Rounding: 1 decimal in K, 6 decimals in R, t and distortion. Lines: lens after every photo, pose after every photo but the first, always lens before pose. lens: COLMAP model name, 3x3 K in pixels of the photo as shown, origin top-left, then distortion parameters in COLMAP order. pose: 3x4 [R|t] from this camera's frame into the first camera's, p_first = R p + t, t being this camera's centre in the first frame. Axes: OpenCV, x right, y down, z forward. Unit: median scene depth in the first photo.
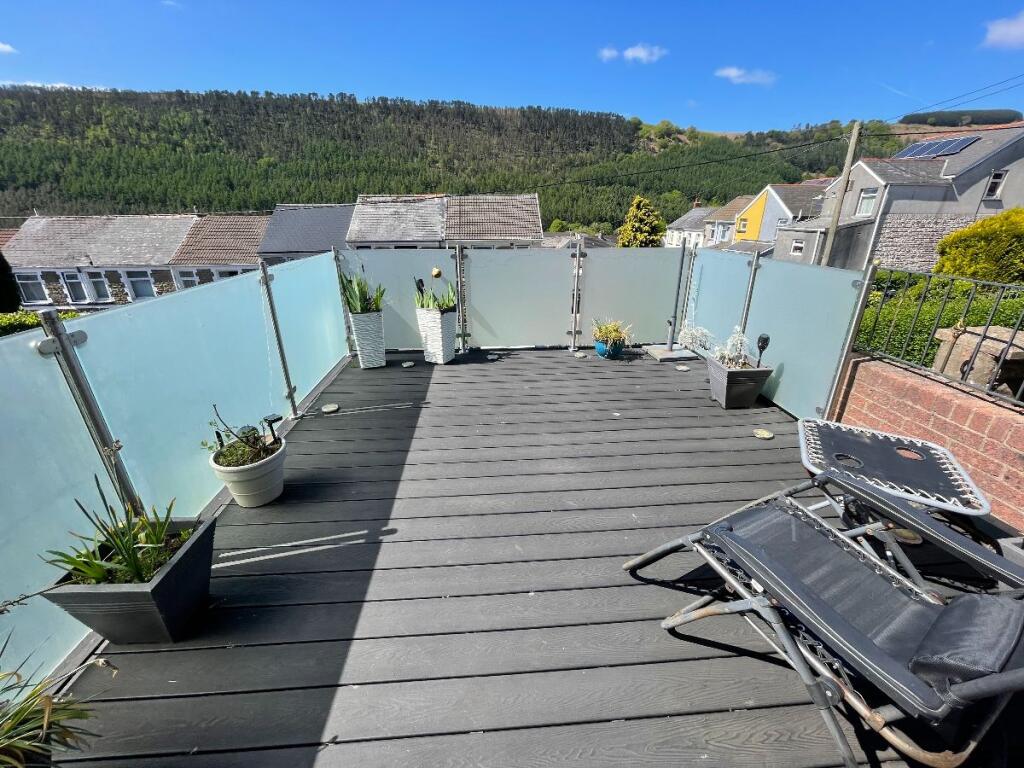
lens RADIAL K [[413.0, 0, 510.6], [0, 413.0, 377.1], [0, 0, 1]] dist [-0.002451, 0.000294]
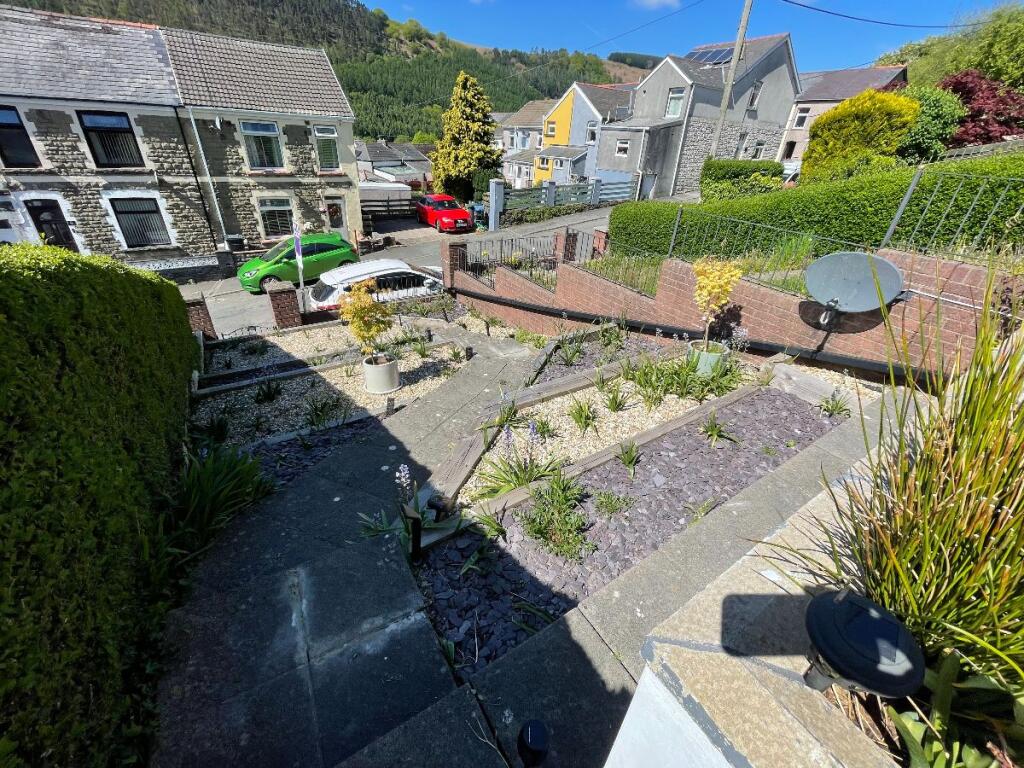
lens RADIAL K [[413.7, 0, 510.1], [0, 413.7, 376.2], [0, 0, 1]] dist [-0.009678, 0.004712]
pose [[0.872551, -0.200128, 0.445650, -0.453810], [0.124958, 0.973322, 0.192431, -0.043529], [-0.472272, -0.112219, 0.874280, 1.070855]]
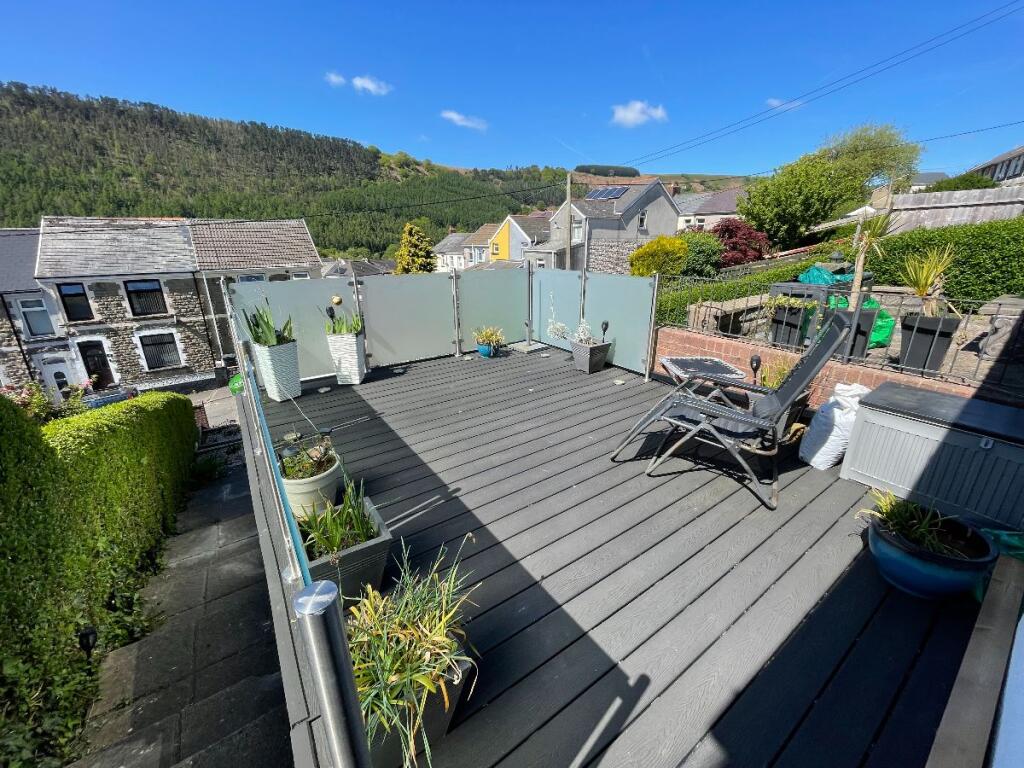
lens RADIAL K [[411.6, 0, 506.9], [0, 411.6, 379.1], [0, 0, 1]] dist [-0.000088, -0.000103]
pose [[0.859373, -0.167779, 0.483041, -0.304556], [0.190645, 0.981657, 0.001793, 0.024204], [-0.474481, 0.090549, 0.875596, -0.103218]]
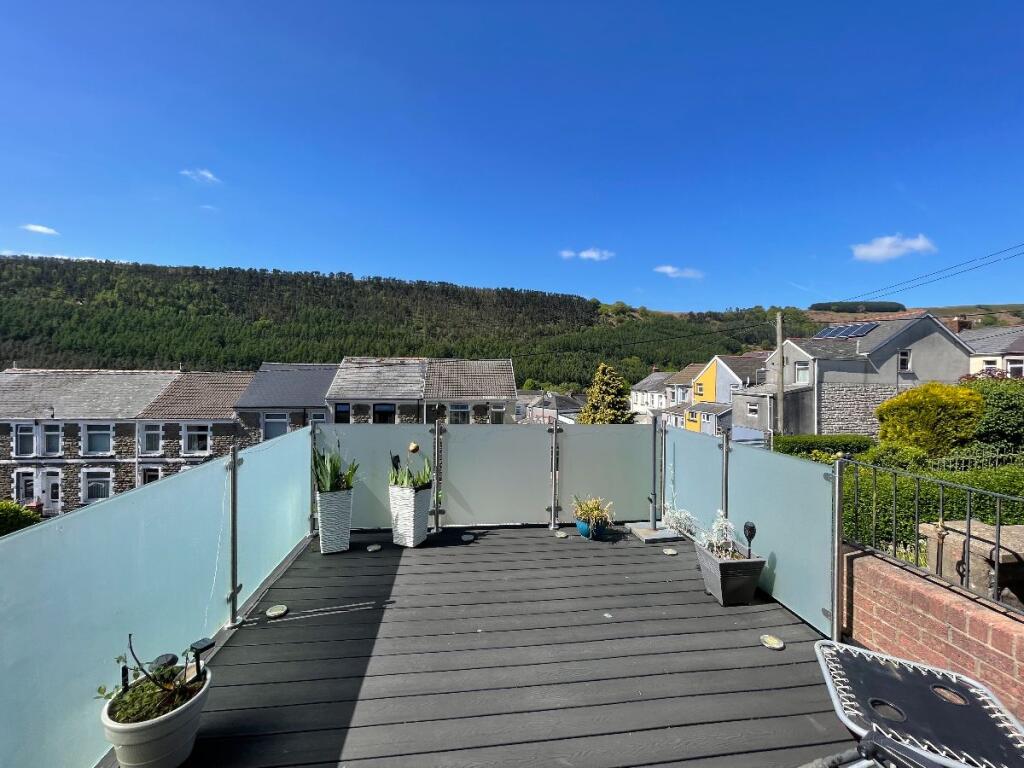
lens RADIAL K [[413.7, 0, 510.1], [0, 413.7, 376.2], [0, 0, 1]] dist [-0.009678, 0.004712]
pose [[0.998162, 0.018488, 0.057713, -0.008062], [0.003610, 0.932497, -0.361160, -0.046798], [-0.060494, 0.360705, 0.930716, 0.000487]]
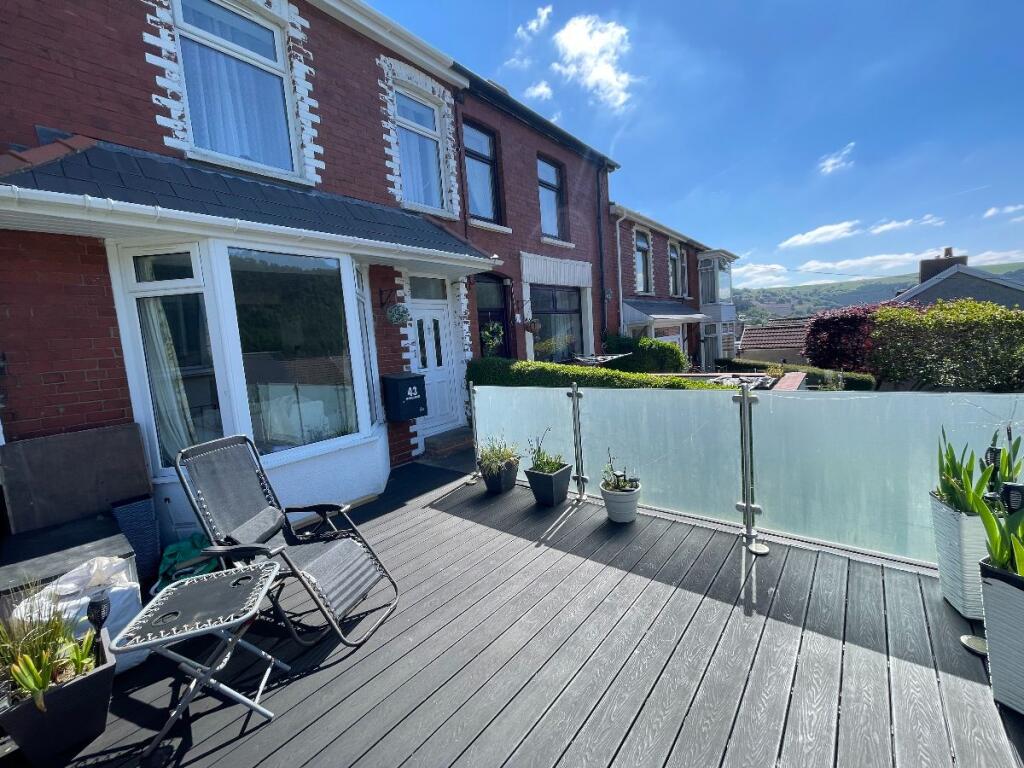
lens RADIAL K [[413.7, 0, 510.1], [0, 413.7, 376.2], [0, 0, 1]] dist [-0.009678, 0.004712]
pose [[-0.694791, 0.120380, -0.709066, 0.355693], [-0.189188, 0.920582, 0.341668, -0.319961], [0.693883, 0.371535, -0.616837, 0.704145]]
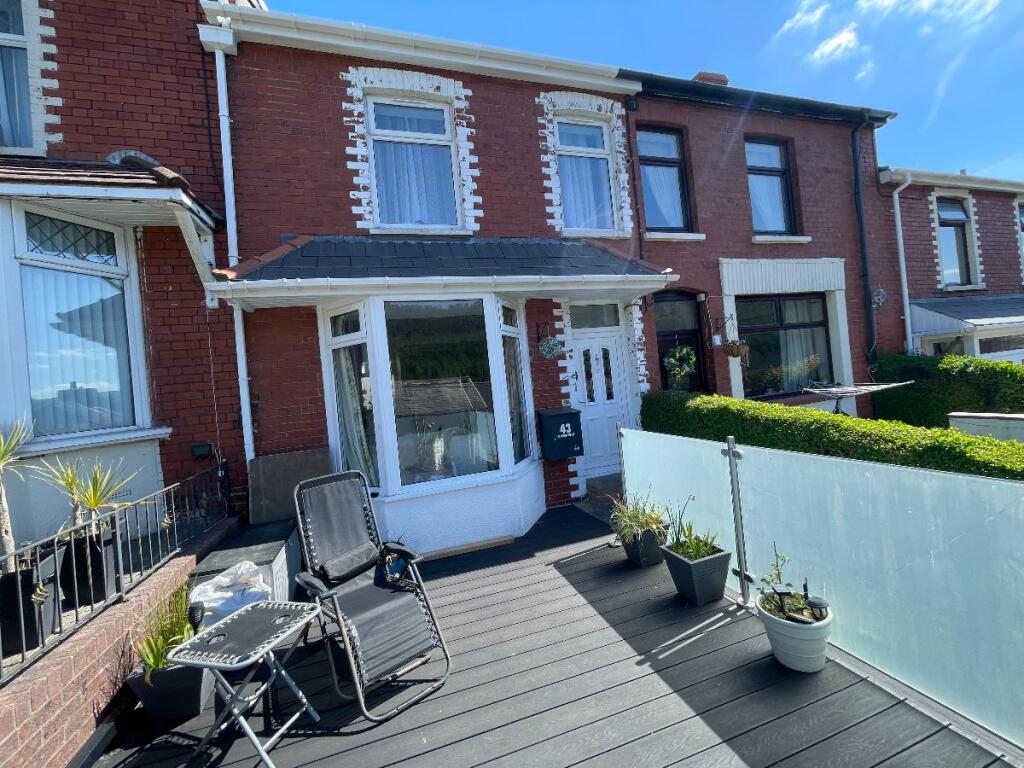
lens RADIAL K [[413.7, 0, 510.1], [0, 413.7, 376.2], [0, 0, 1]] dist [-0.009678, 0.004712]
pose [[-0.969081, 0.095582, -0.227479, 0.109501], [0.011240, 0.938066, 0.346274, -0.337592], [0.246488, 0.333011, -0.910136, 0.717700]]
